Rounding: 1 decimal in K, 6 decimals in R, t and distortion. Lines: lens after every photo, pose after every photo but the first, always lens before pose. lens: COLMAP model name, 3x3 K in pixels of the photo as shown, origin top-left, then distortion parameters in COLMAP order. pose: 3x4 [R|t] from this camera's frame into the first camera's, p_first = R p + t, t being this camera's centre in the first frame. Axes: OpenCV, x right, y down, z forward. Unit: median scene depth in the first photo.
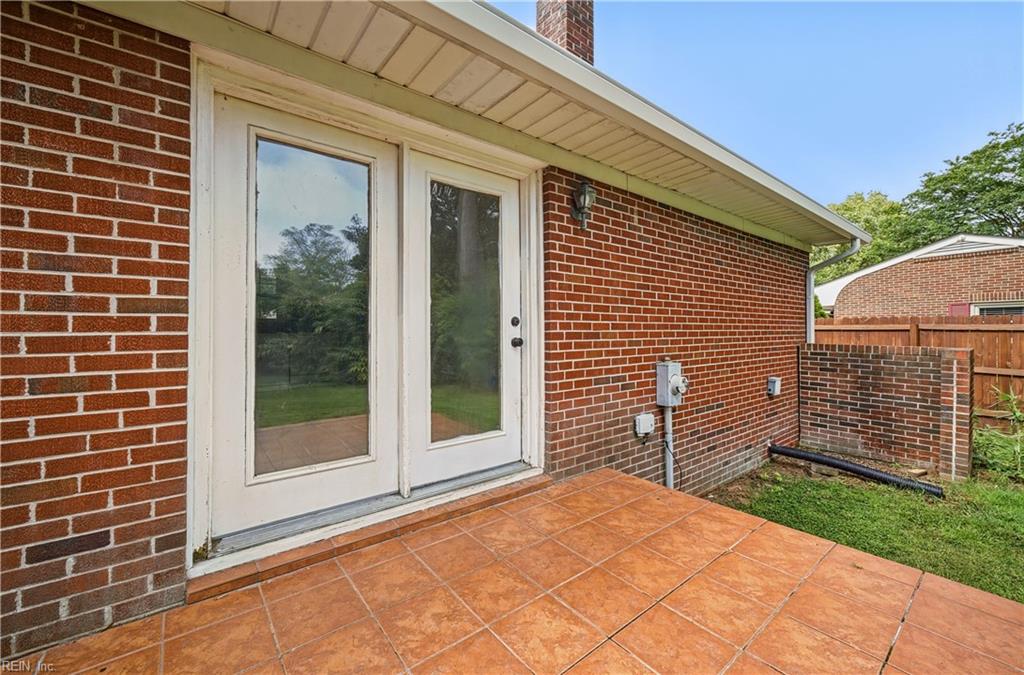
lens RADIAL K [[405.1, 0, 509.9], [0, 405.1, 331.5], [0, 0, 1]] dist [-0.005732, 0.001653]
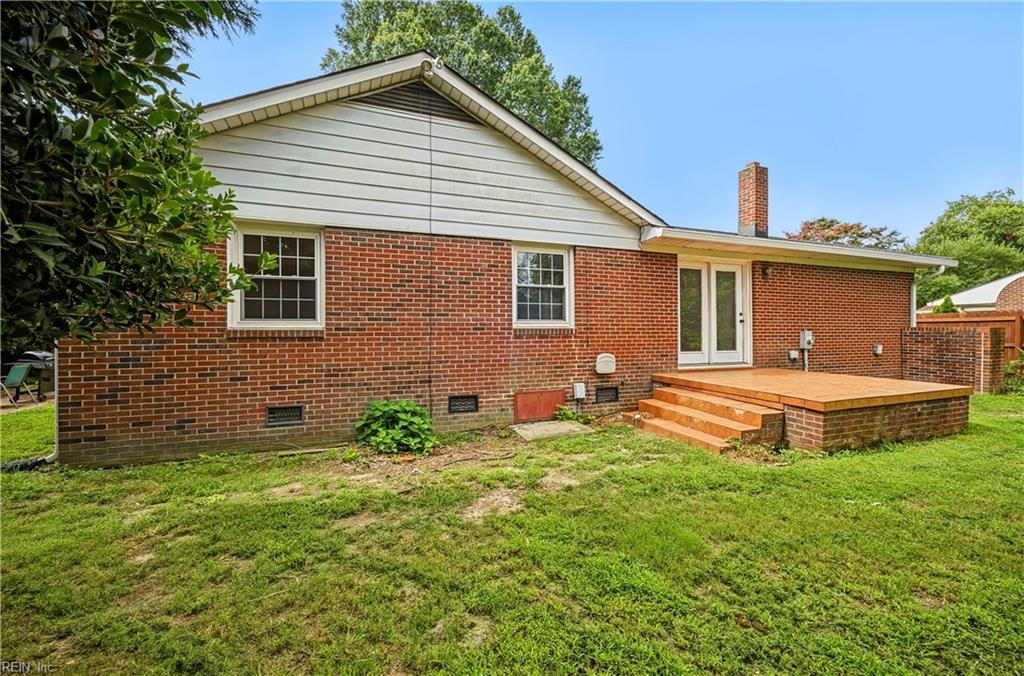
lens RADIAL K [[405.1, 0, 507.0], [0, 405.1, 330.0], [0, 0, 1]] dist [-0.005732, 0.001653]
pose [[0.948162, 0.001547, -0.317783, -0.650136], [-0.002985, 0.999987, -0.004040, 0.104740], [0.317772, 0.004779, 0.948155, -2.265610]]
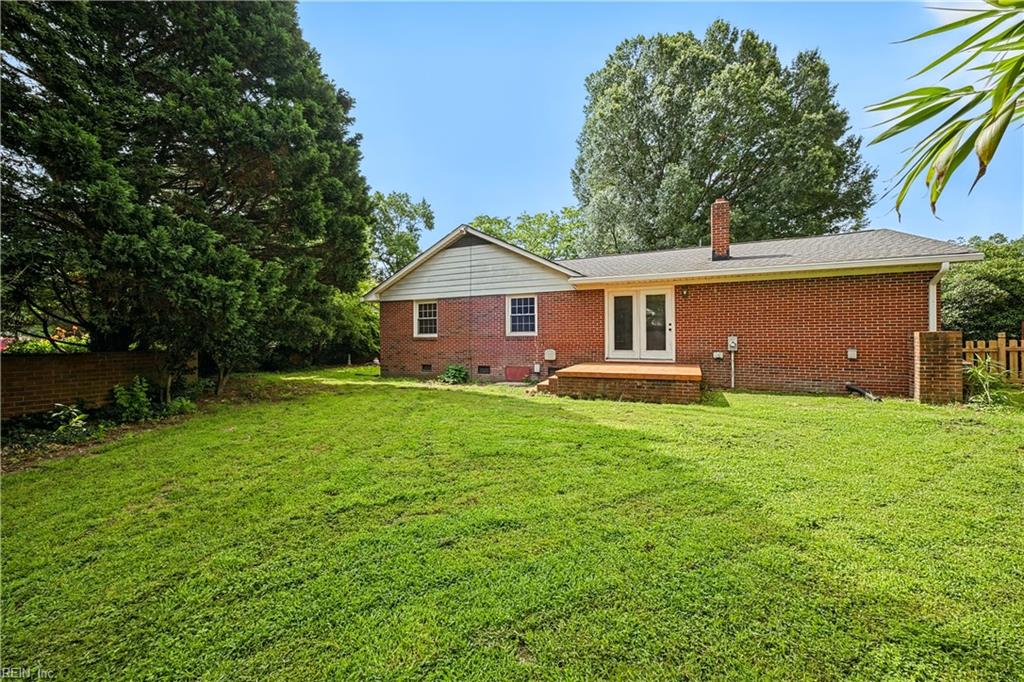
lens RADIAL K [[405.1, 0, 506.2], [0, 405.1, 338.0], [0, 0, 1]] dist [-0.005732, 0.001653]
pose [[0.424139, 0.001687, -0.905595, 2.899705], [0.002407, 0.999993, 0.002990, 0.093961], [0.905594, -0.003448, 0.424132, -2.131834]]
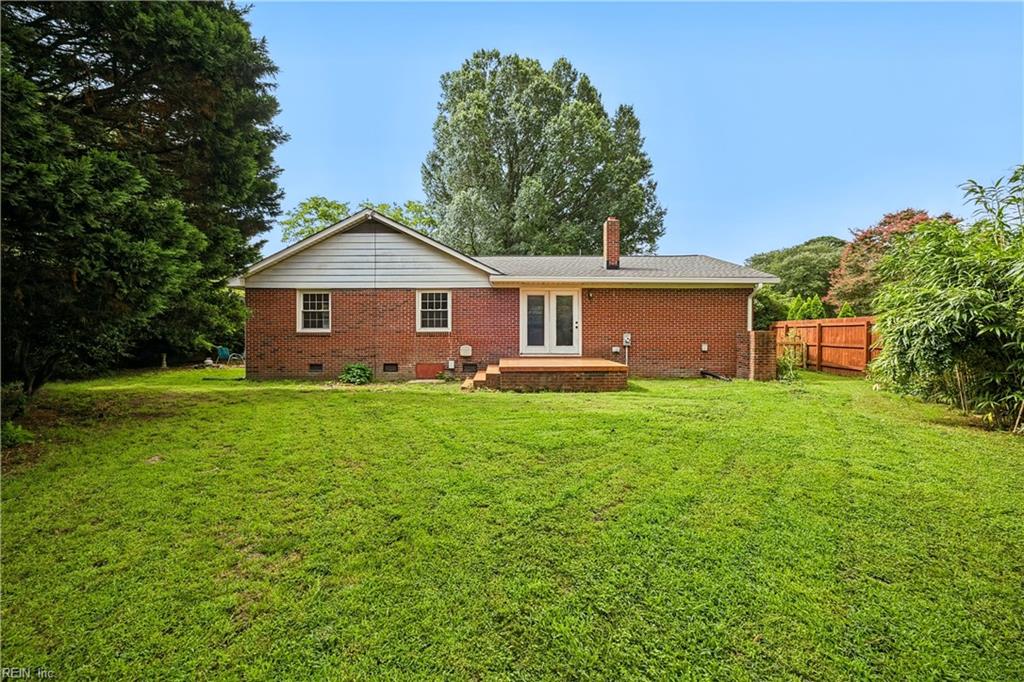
lens RADIAL K [[405.1, 0, 506.0], [0, 405.1, 337.8], [0, 0, 1]] dist [-0.005732, 0.001653]
pose [[0.769797, 0.009620, -0.638217, 2.263730], [-0.004963, 0.999946, 0.009086, 0.106097], [0.638270, -0.003827, 0.769803, -2.944537]]
